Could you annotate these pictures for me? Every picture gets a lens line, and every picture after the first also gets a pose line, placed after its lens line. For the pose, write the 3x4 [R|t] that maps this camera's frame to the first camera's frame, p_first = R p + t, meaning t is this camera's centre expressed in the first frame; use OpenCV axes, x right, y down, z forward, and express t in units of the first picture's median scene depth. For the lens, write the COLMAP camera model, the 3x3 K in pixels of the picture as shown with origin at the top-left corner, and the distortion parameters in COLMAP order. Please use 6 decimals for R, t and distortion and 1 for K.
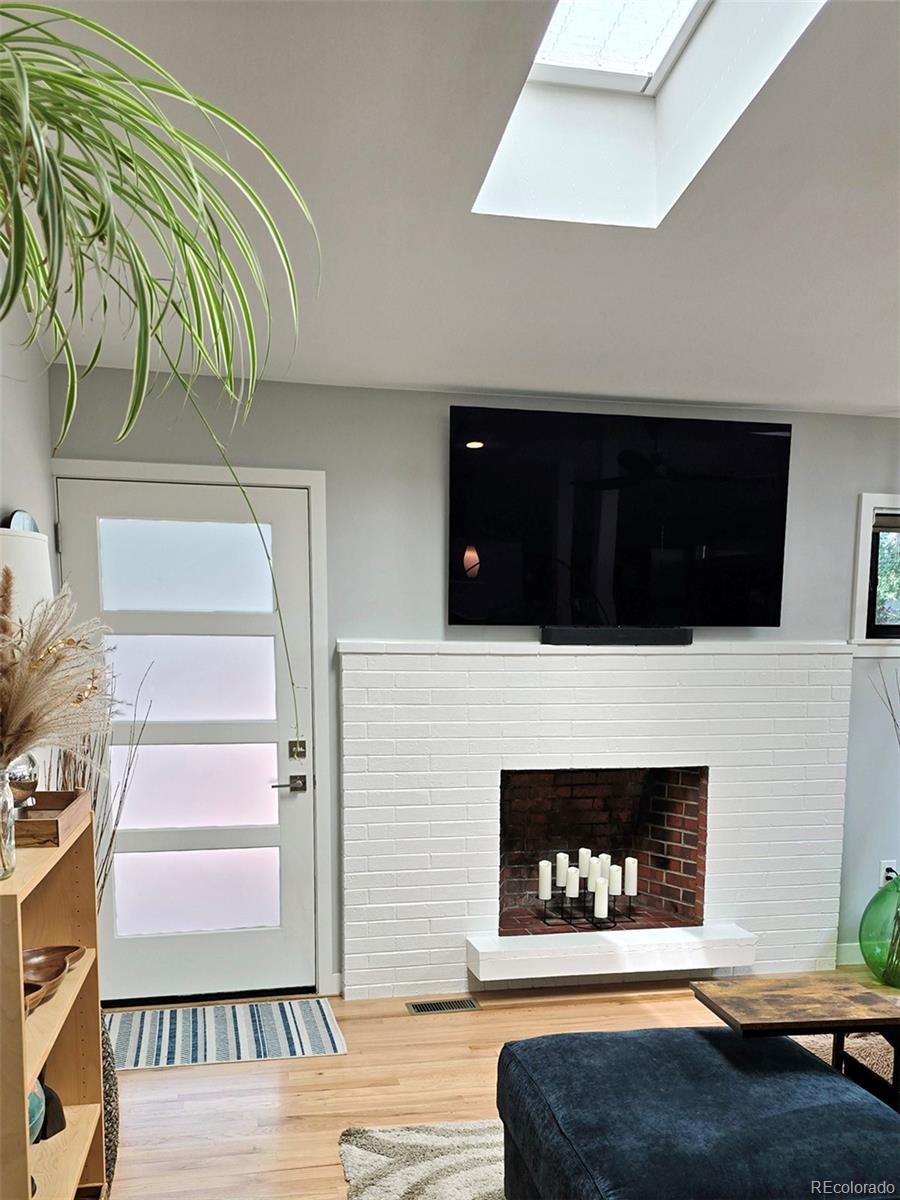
lens RADIAL K [[813.2, 0, 450.7], [0, 813.2, 729.5], [0, 0, 1]] dist [0.083177, 0.000104]
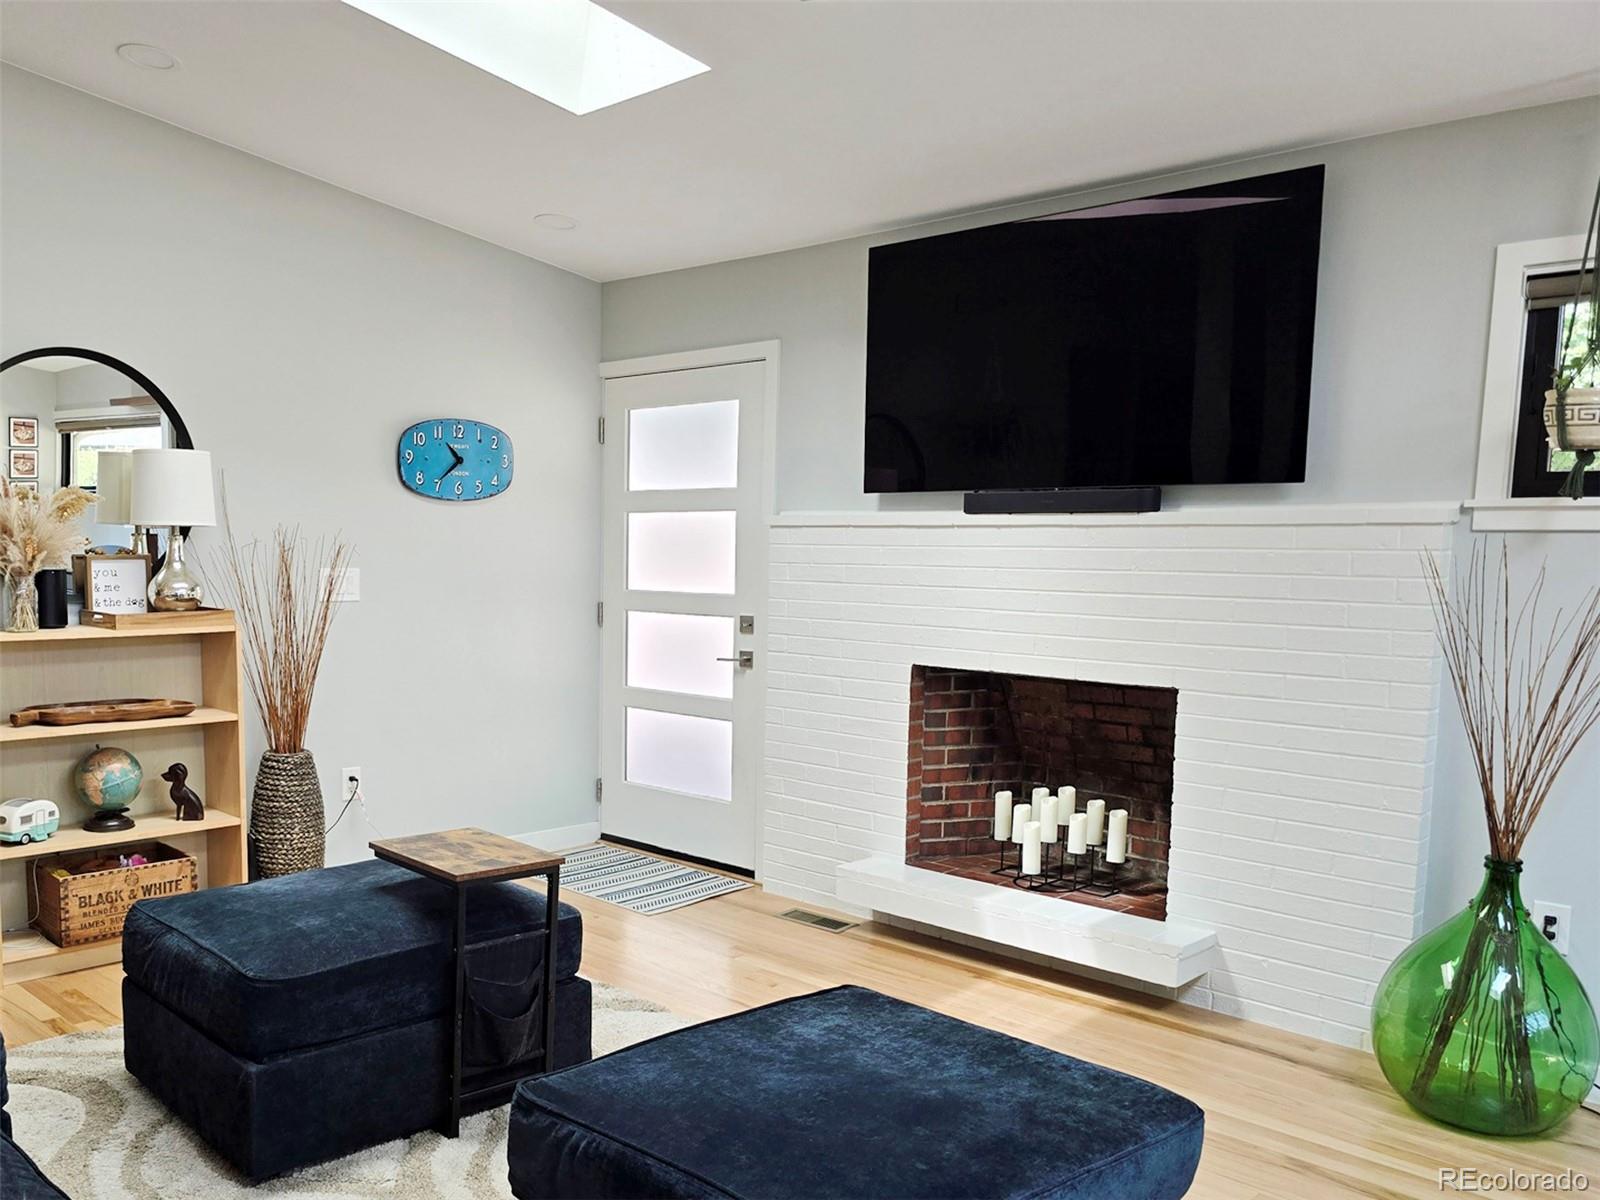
lens RADIAL K [[1088.1, 0, 800.0], [0, 1088.1, 600.0], [0, 0, 1]] dist [0.069415, -0.077090]
pose [[0.680978, 0.044284, -0.730964, 0.775260], [-0.063983, 0.997951, 0.000851, -0.009775], [0.729504, 0.046189, 0.682415, 0.146751]]
